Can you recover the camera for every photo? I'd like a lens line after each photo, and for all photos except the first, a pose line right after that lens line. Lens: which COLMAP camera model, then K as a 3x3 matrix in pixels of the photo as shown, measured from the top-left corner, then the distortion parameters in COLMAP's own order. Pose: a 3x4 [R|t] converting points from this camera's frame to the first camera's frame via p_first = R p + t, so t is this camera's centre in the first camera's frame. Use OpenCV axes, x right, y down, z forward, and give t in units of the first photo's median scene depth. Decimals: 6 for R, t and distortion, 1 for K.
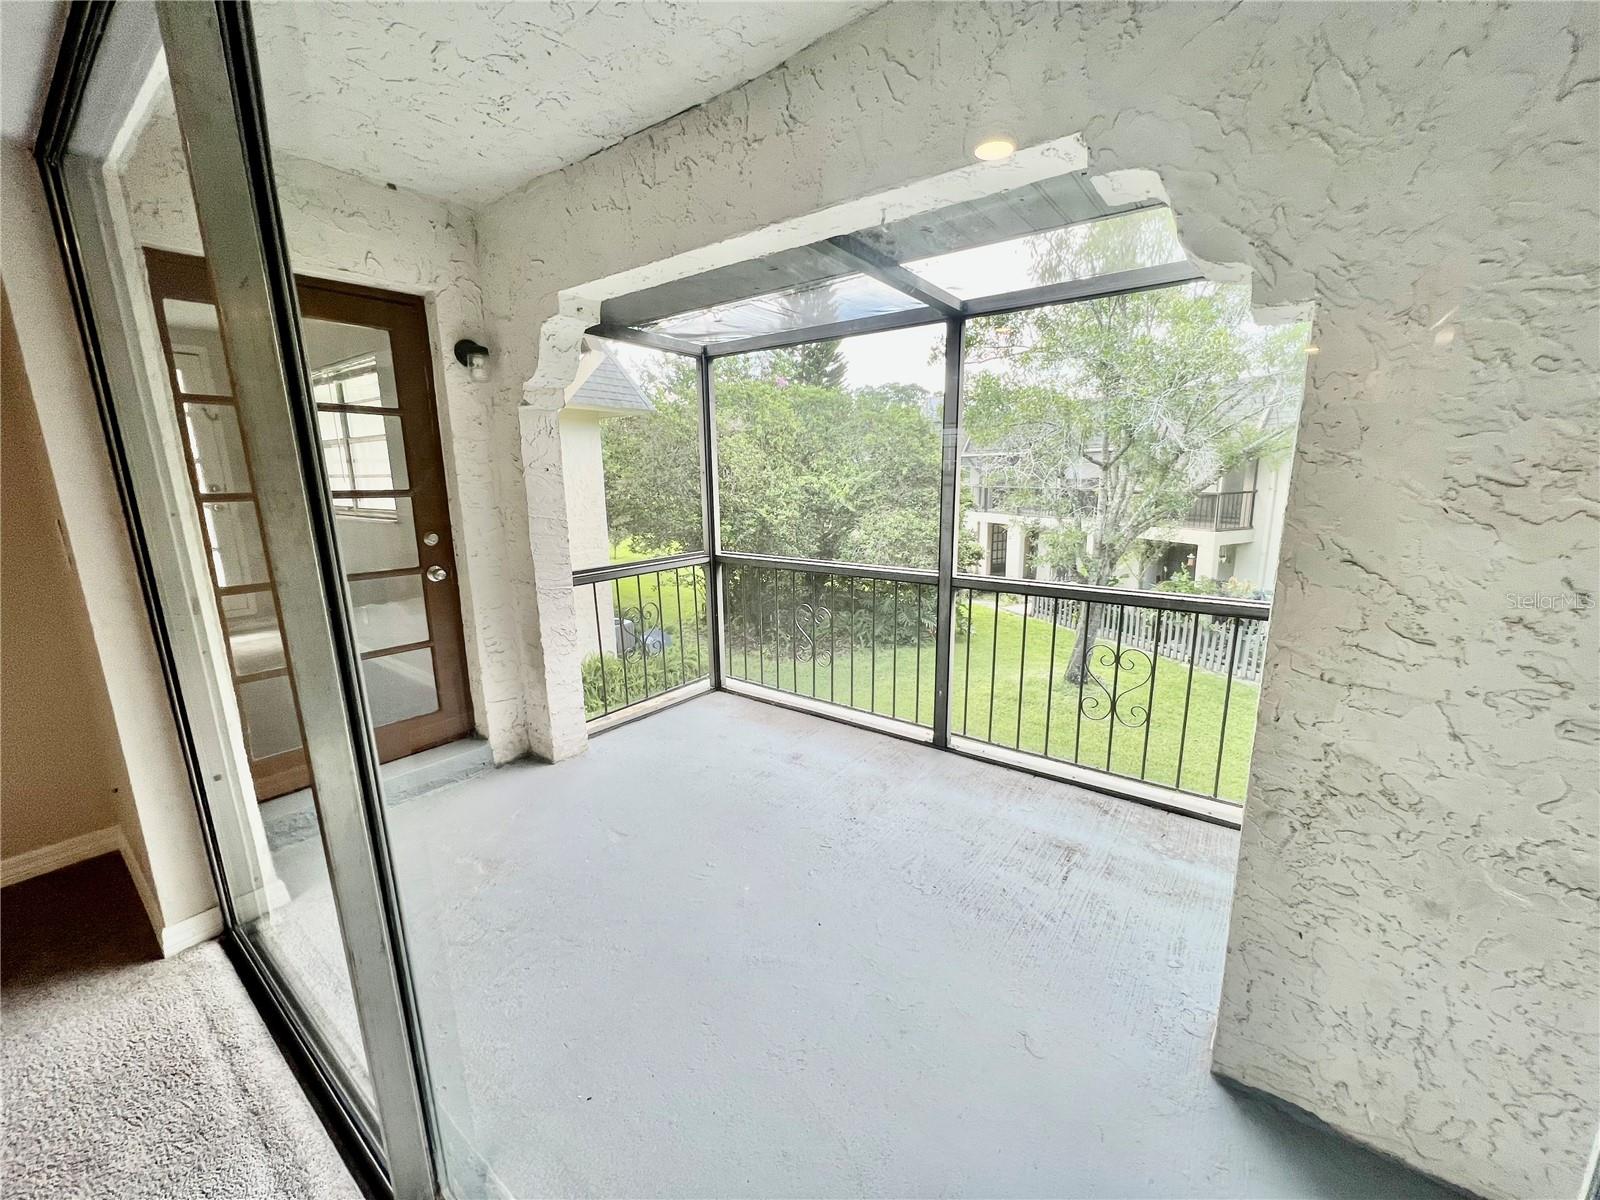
lens RADIAL K [[642.7, 0, 801.2], [0, 642.7, 603.7], [0, 0, 1]] dist [0.000836, 0.000367]
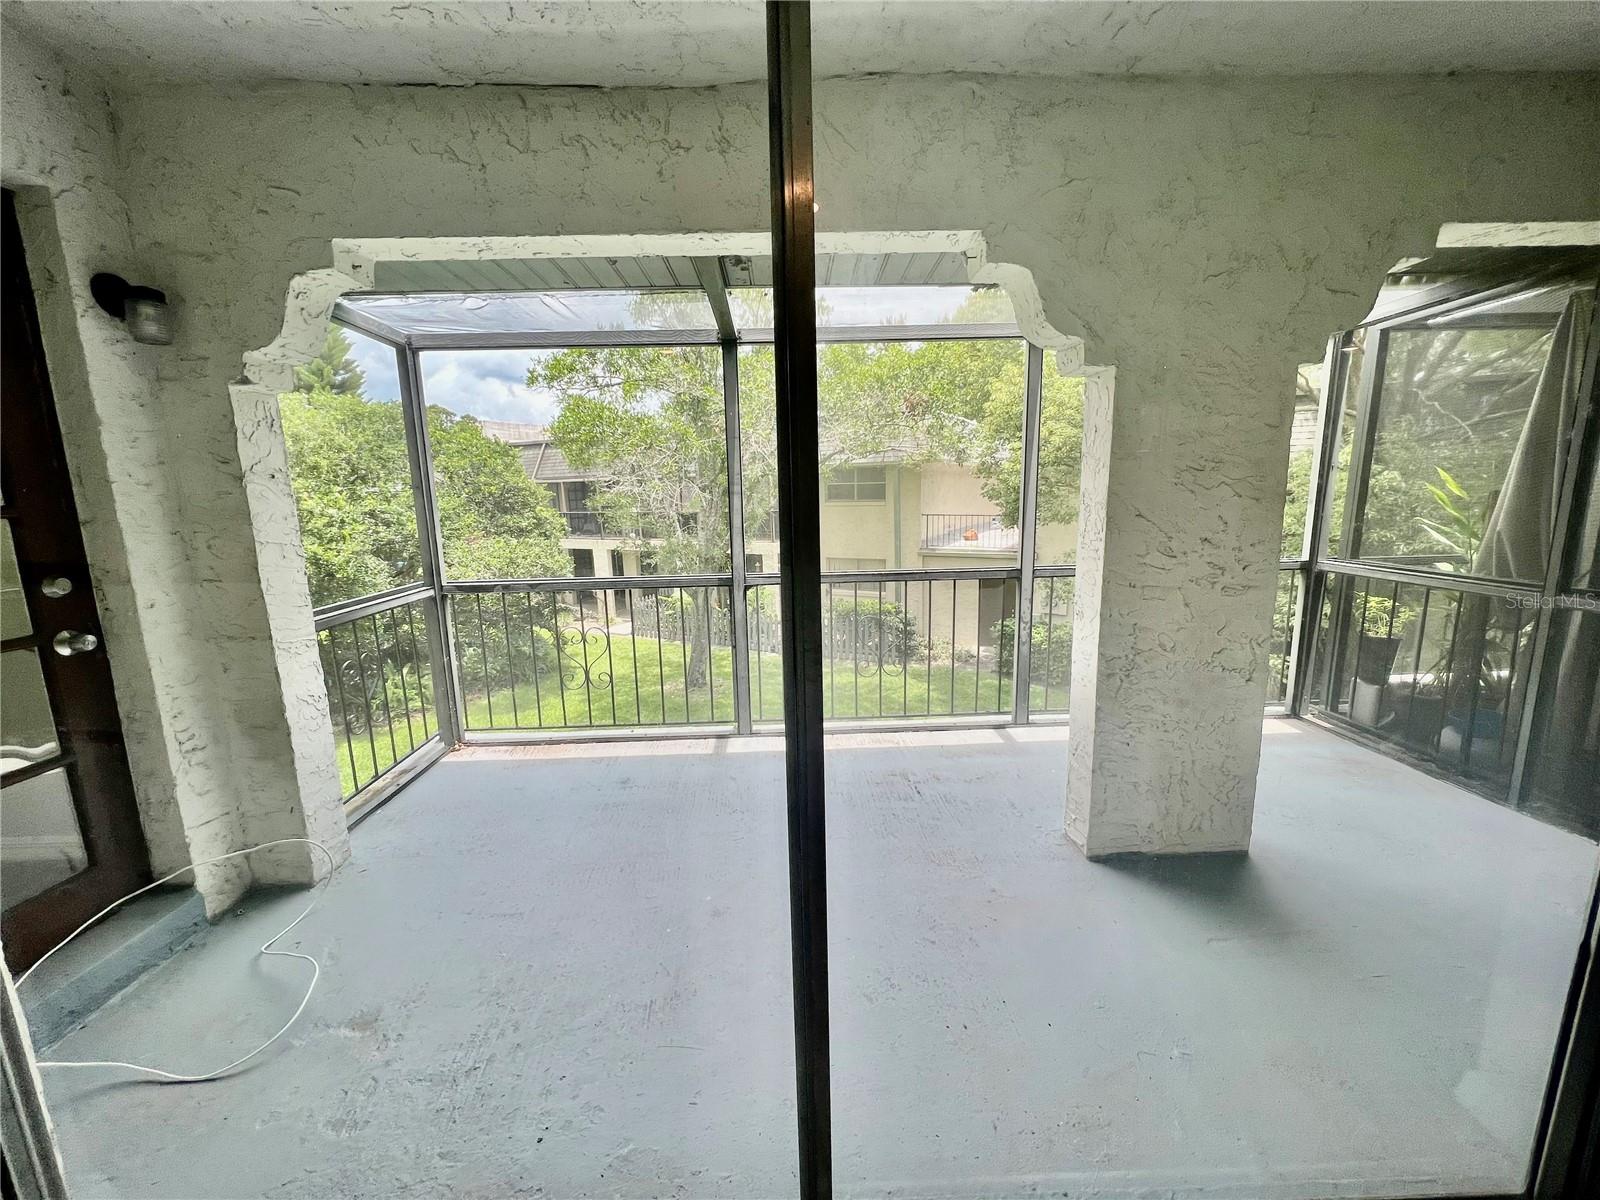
lens RADIAL K [[642.7, 0, 799.9], [0, 642.7, 604.7], [0, 0, 1]] dist [0.000836, 0.000367]
pose [[0.776722, -0.117573, 0.618772, -0.433415], [0.142879, 0.989702, 0.008702, 0.012072], [-0.613423, 0.081651, 0.785522, 0.094686]]
